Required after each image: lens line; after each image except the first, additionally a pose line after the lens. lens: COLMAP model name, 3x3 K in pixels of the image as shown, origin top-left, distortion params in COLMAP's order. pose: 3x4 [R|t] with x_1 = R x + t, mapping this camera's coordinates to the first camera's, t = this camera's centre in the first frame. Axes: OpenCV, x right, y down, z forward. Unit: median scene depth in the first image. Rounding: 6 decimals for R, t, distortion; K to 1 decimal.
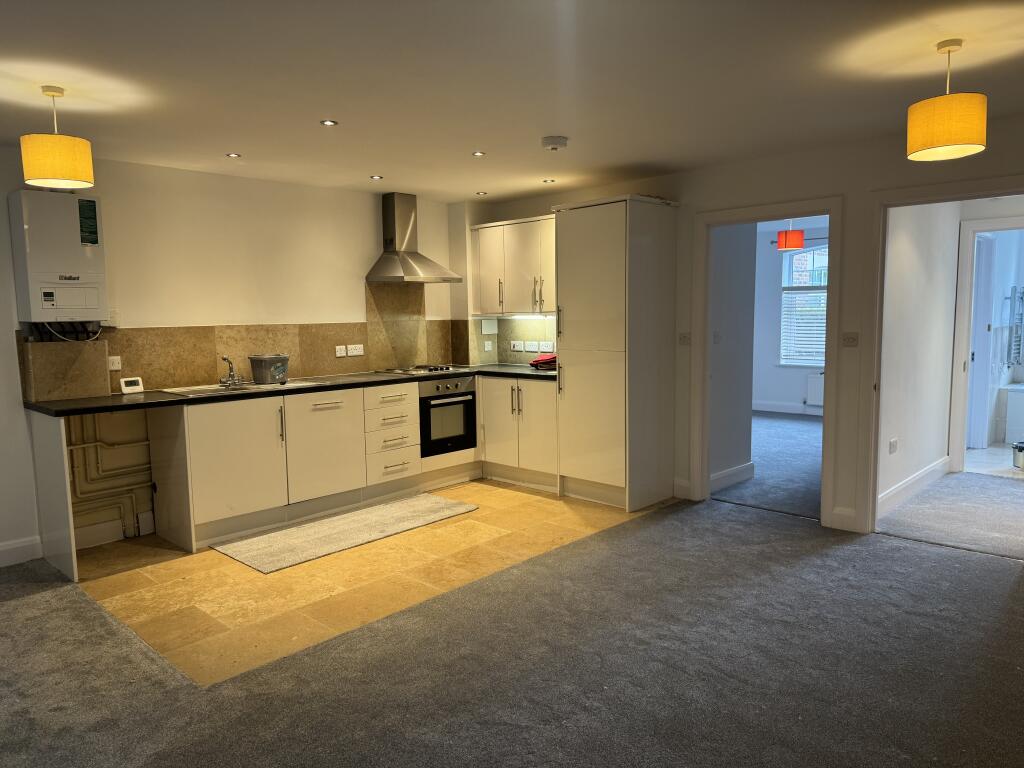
lens RADIAL K [[720.4, 0, 509.5], [0, 720.4, 385.6], [0, 0, 1]] dist [0.126160, -0.164531]
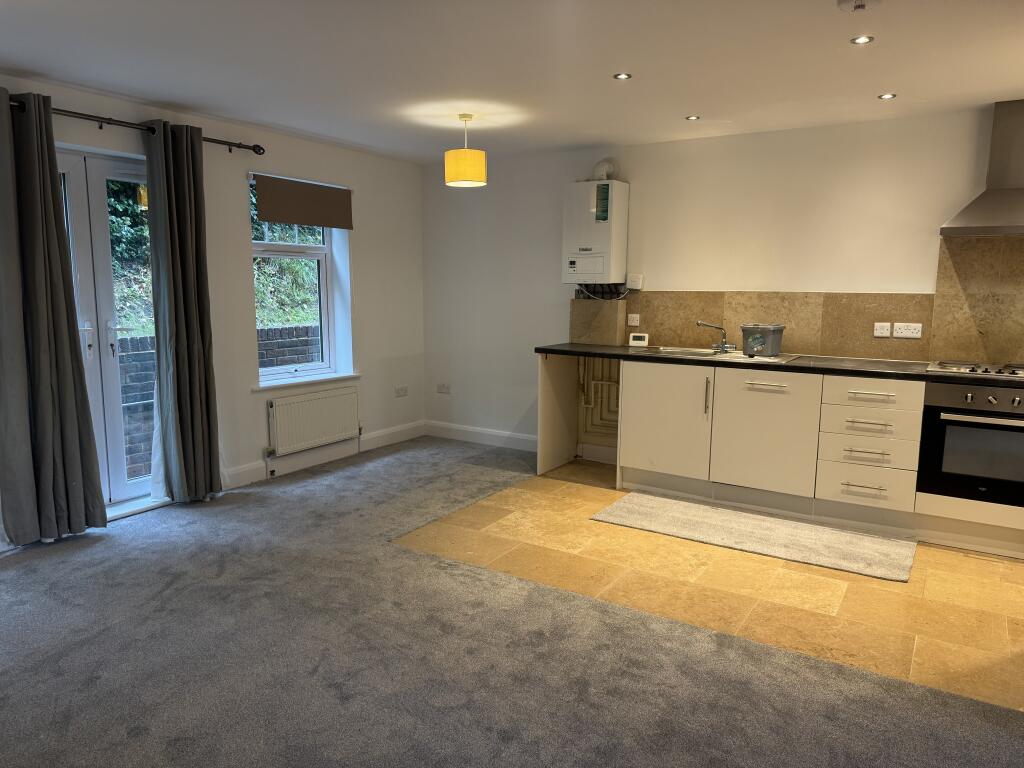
lens RADIAL K [[720.4, 0, 509.5], [0, 720.4, 385.6], [0, 0, 1]] dist [0.126160, -0.164531]
pose [[0.189718, 0.158725, -0.968924, 0.549229], [-0.114082, 0.983726, 0.138812, -0.062098], [0.975188, 0.084202, 0.204738, 0.540541]]
